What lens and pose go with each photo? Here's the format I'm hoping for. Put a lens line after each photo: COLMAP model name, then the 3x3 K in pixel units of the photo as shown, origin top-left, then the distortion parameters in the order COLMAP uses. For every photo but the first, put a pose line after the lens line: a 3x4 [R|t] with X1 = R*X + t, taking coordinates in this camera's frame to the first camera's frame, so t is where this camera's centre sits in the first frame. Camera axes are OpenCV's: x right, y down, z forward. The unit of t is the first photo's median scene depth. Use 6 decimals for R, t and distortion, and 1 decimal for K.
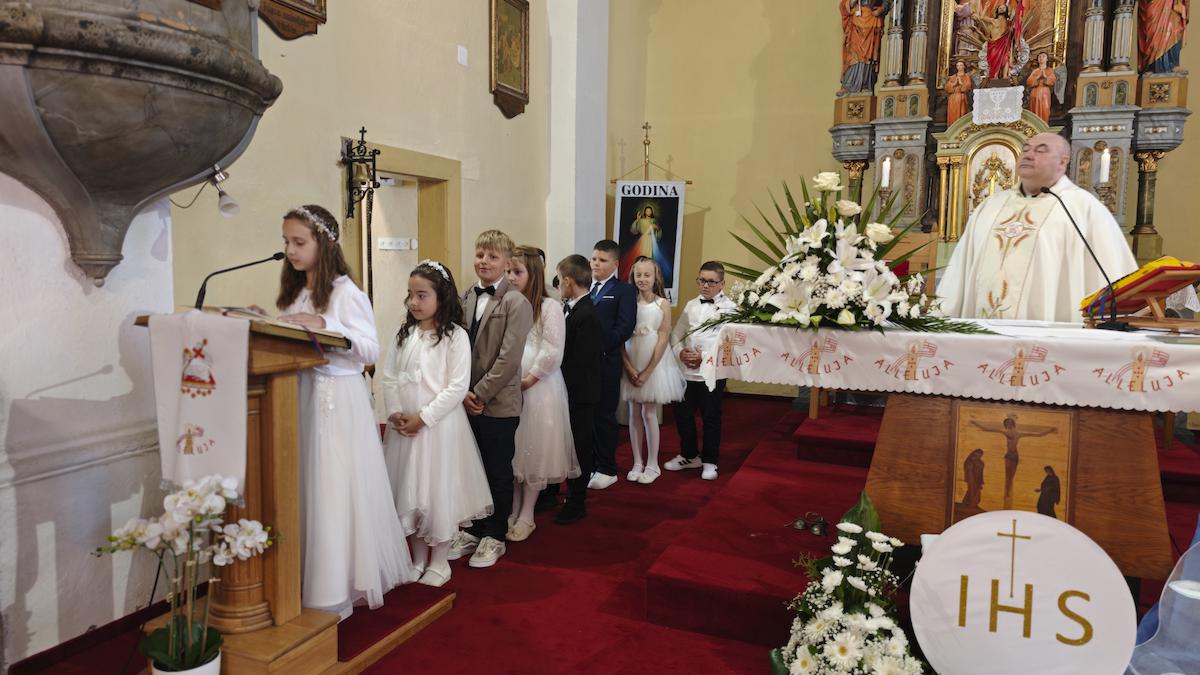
lens RADIAL K [[796.5, 0, 600.0], [0, 796.5, 337.5], [0, 0, 1]] dist [0.033978, -0.037490]
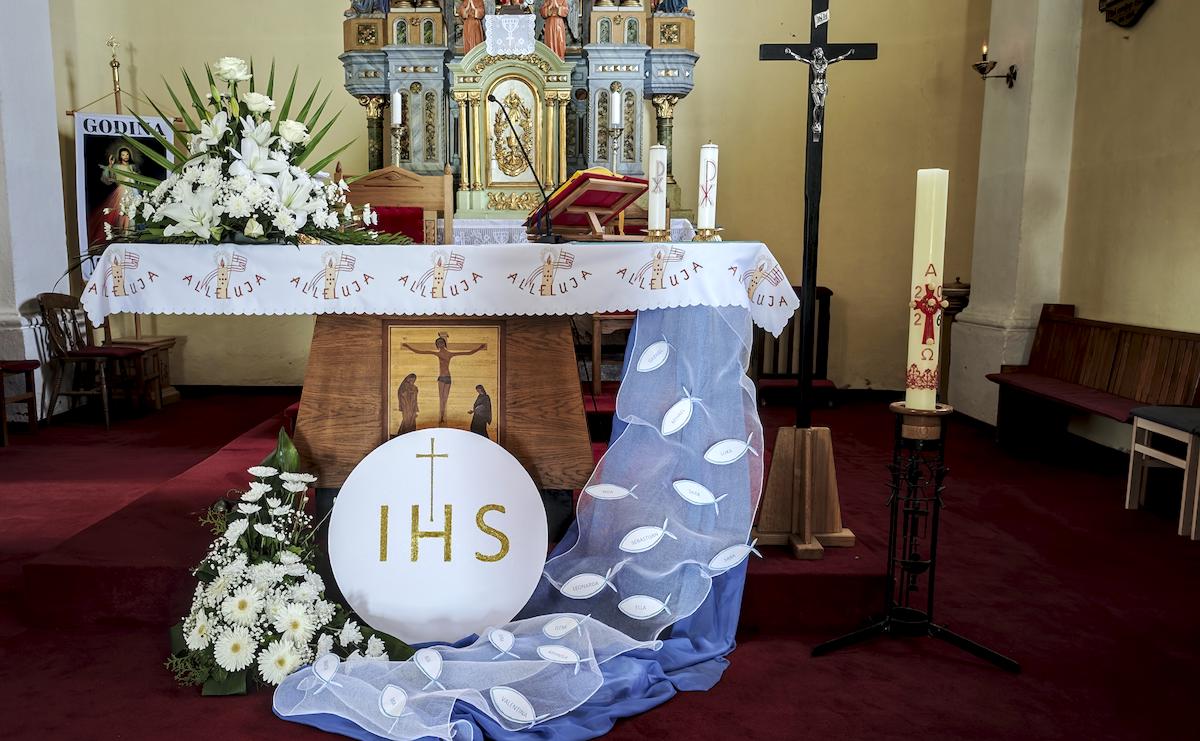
lens RADIAL K [[967.3, 0, 530.1], [0, 967.3, 383.8], [0, 0, 1]] dist [0.039987, -0.003002]
pose [[0.929762, -0.062011, 0.362901, 0.191630], [0.048375, 0.997744, 0.046552, 0.101878], [-0.364969, -0.025727, 0.930664, -0.063886]]
